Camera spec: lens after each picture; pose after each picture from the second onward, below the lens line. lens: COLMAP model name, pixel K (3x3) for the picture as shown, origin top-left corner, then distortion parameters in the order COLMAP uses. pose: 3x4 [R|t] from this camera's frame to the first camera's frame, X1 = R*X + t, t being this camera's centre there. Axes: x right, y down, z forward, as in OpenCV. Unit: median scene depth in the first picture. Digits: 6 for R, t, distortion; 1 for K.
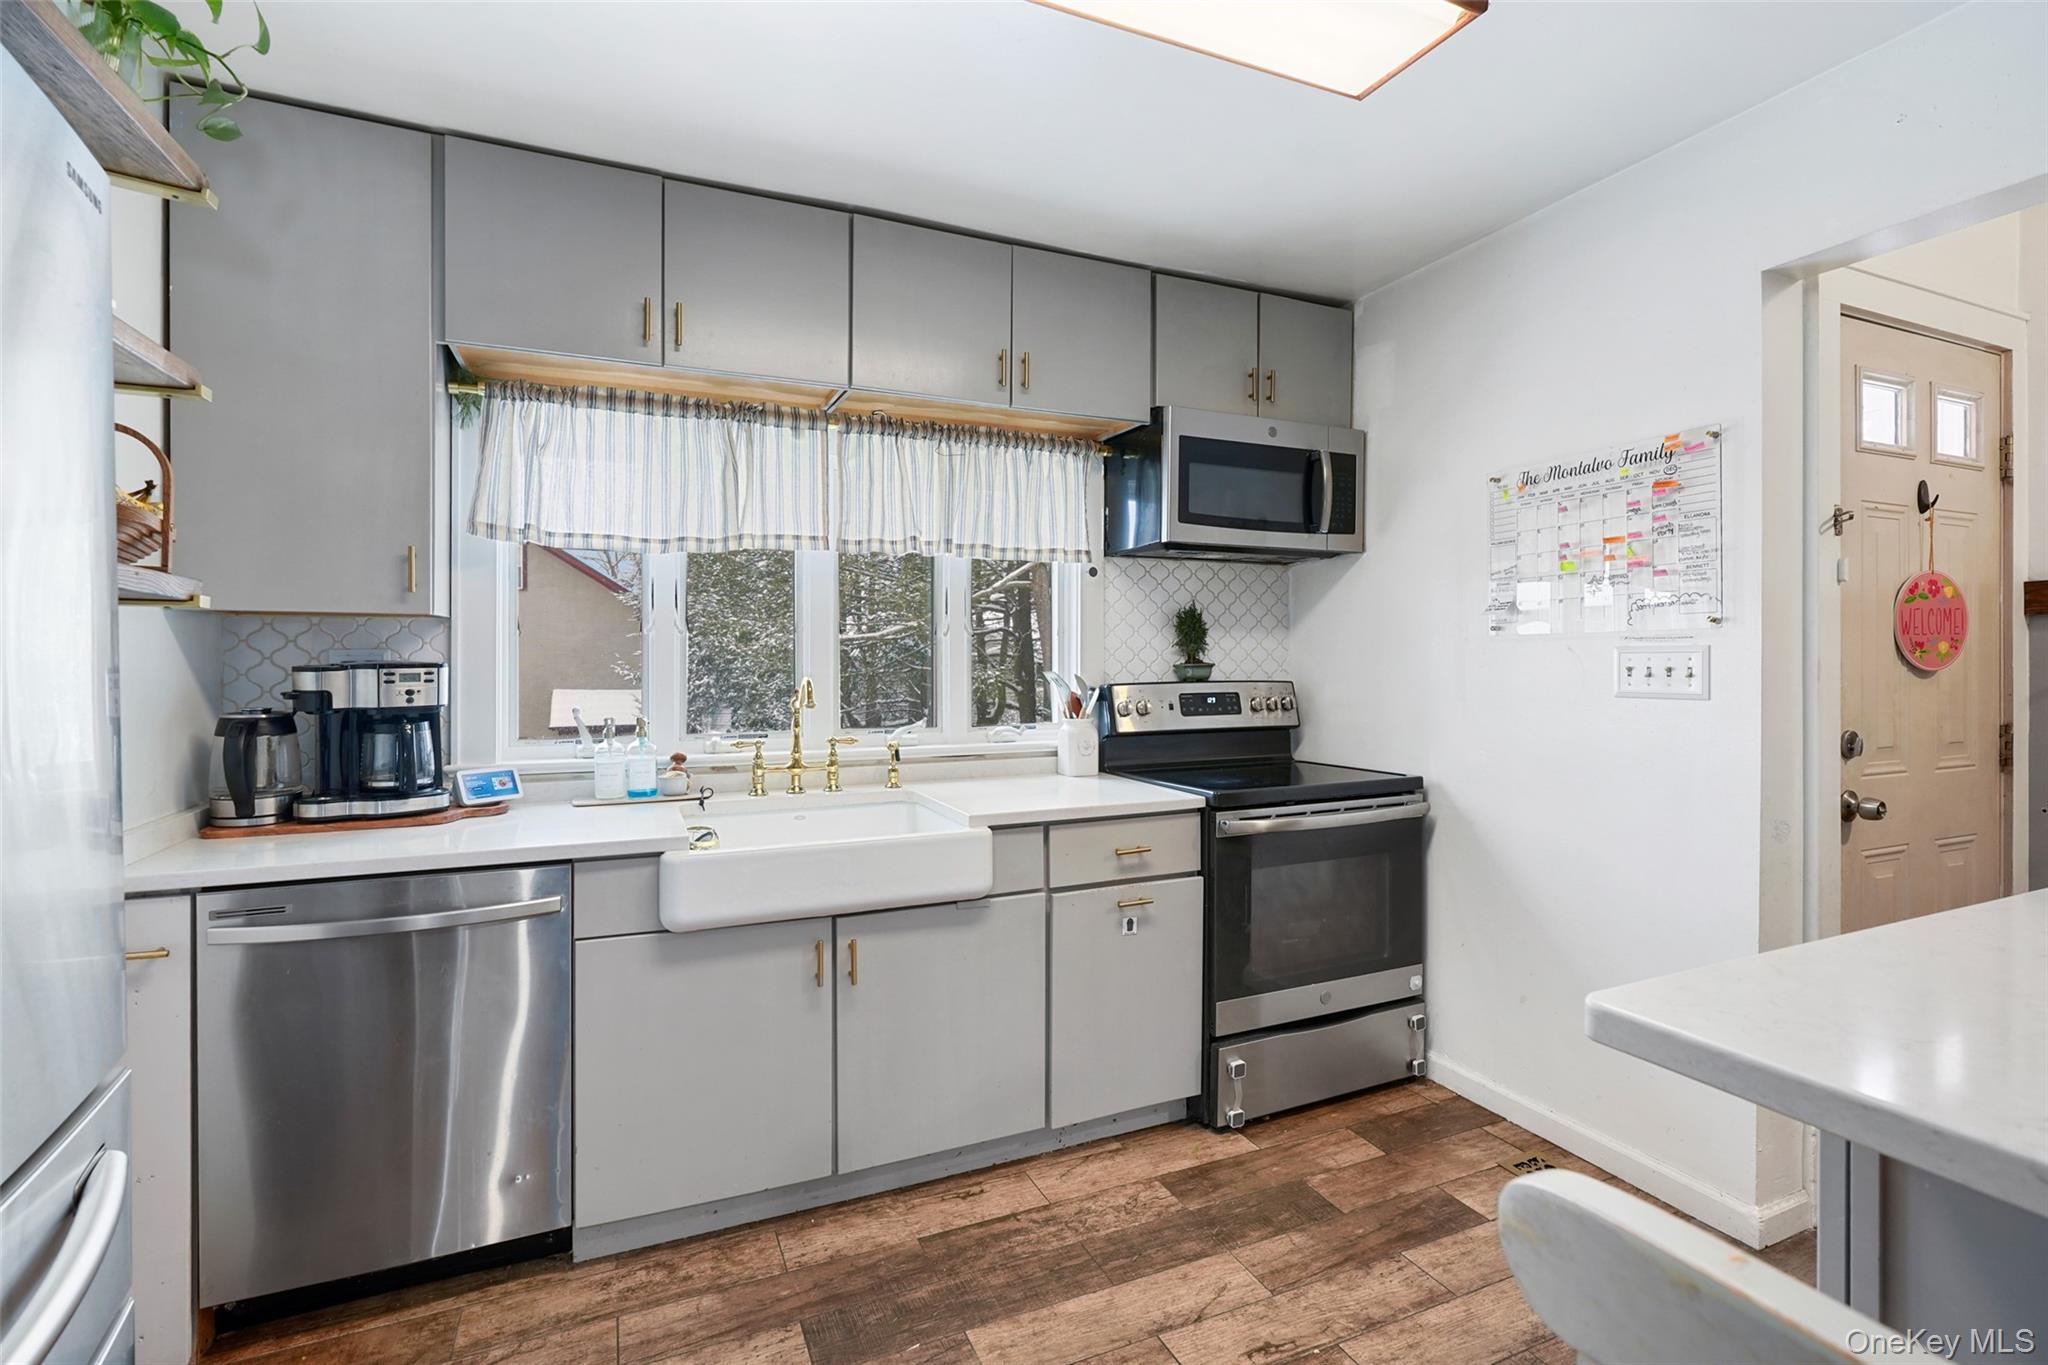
lens RADIAL K [[937.5, 0, 1019.8], [0, 937.5, 657.8], [0, 0, 1]] dist [-0.001303, -0.000046]
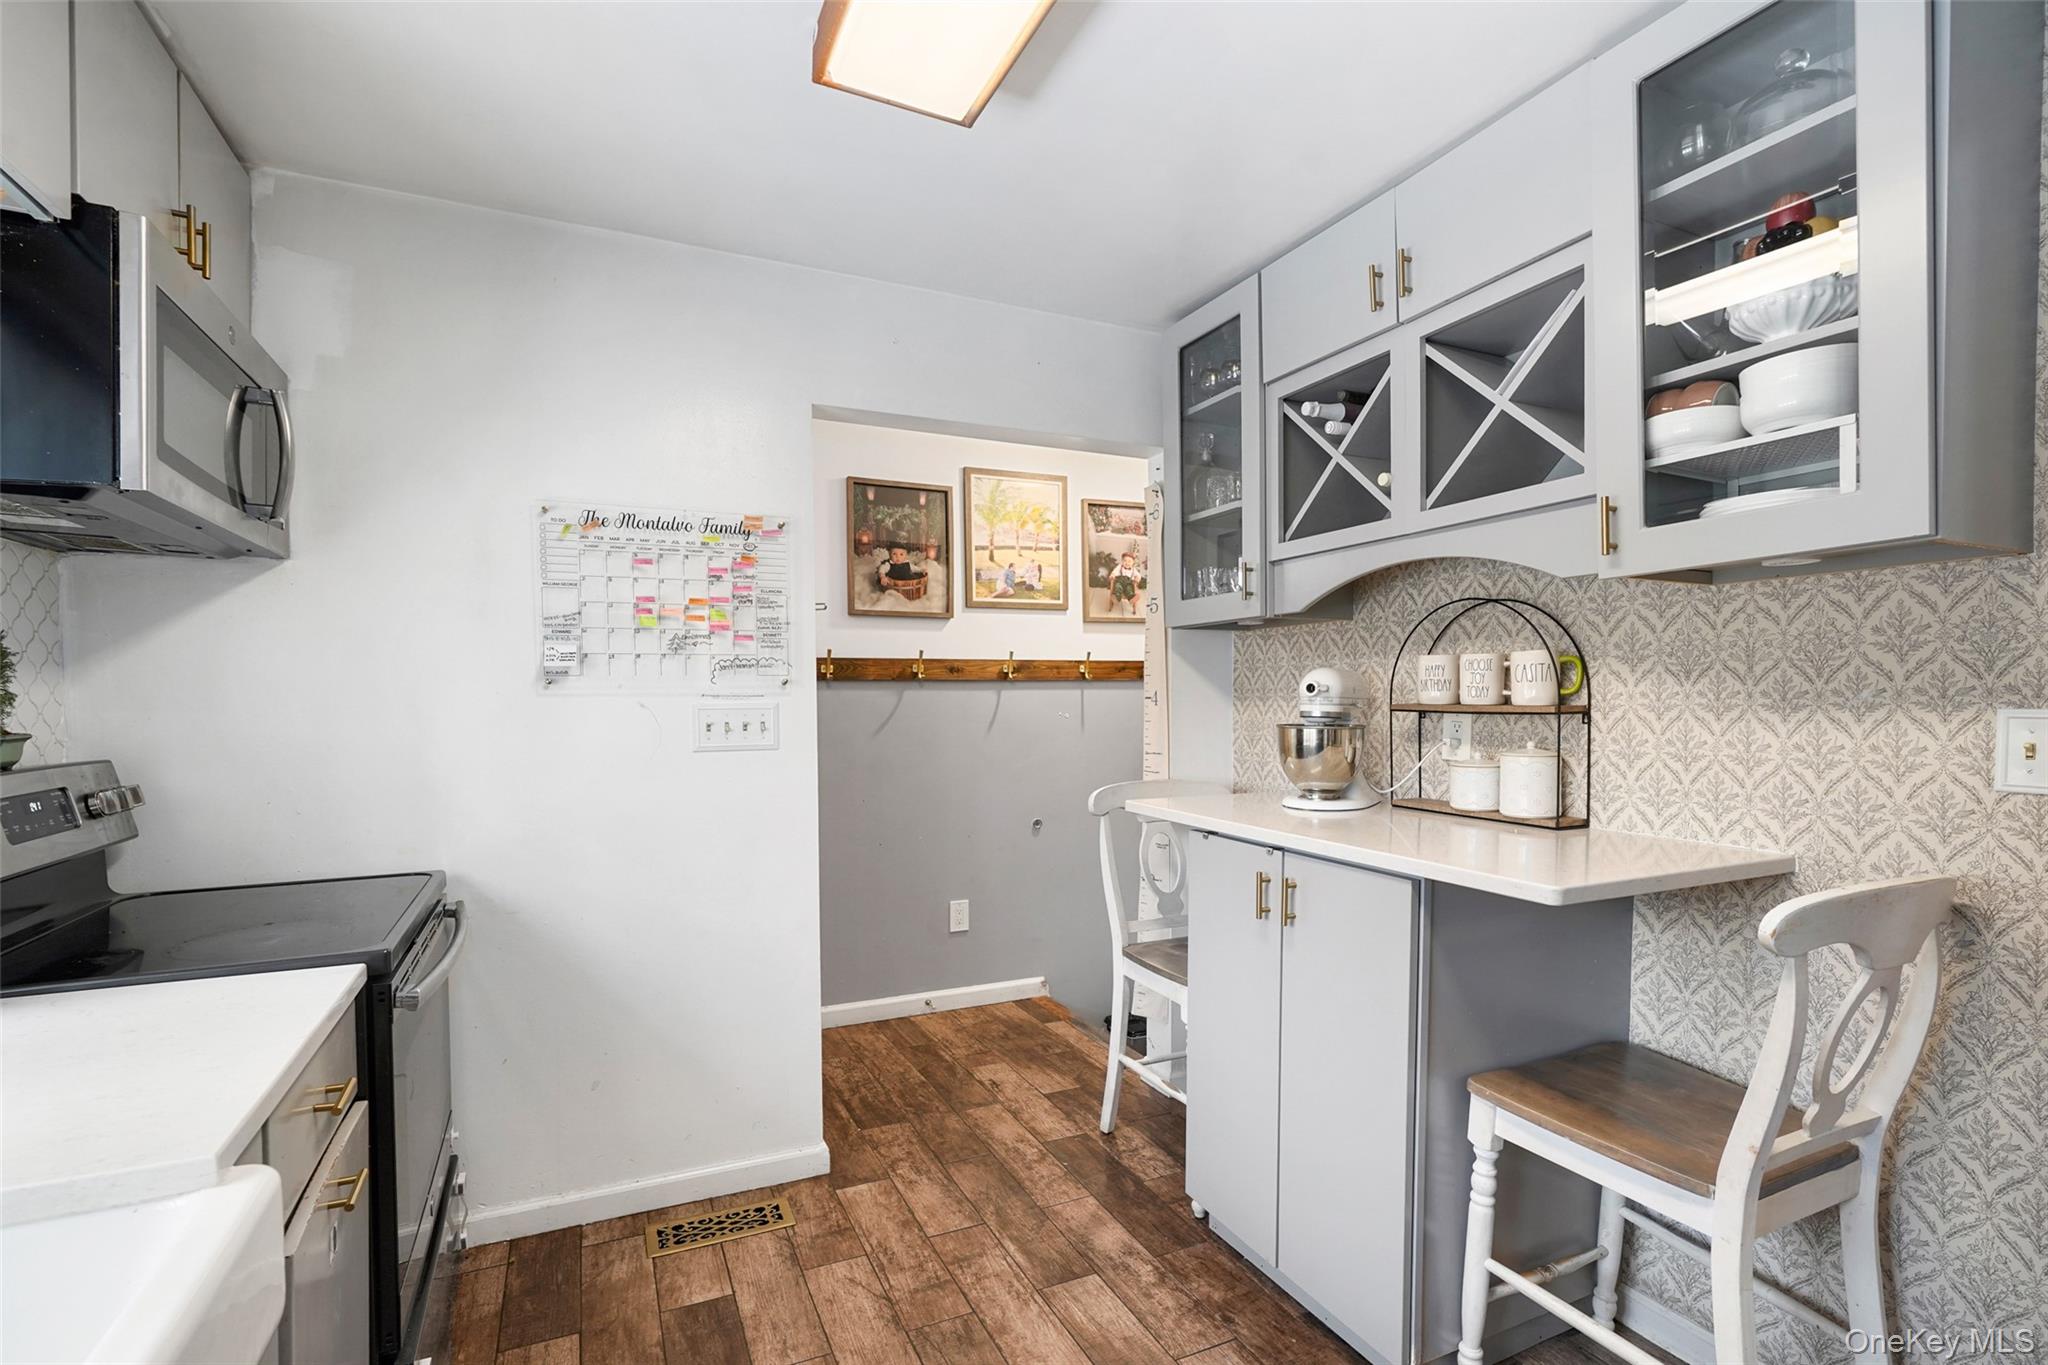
lens RADIAL K [[941.5, 0, 1021.3], [0, 941.5, 732.2], [0, 0, 1]] dist [-0.001290, 0.000013]
pose [[-0.023199, -0.034778, 0.999126, -0.316011], [0.000803, 0.999394, 0.034806, -0.012281], [-0.999731, 0.001610, -0.023157, 0.491817]]
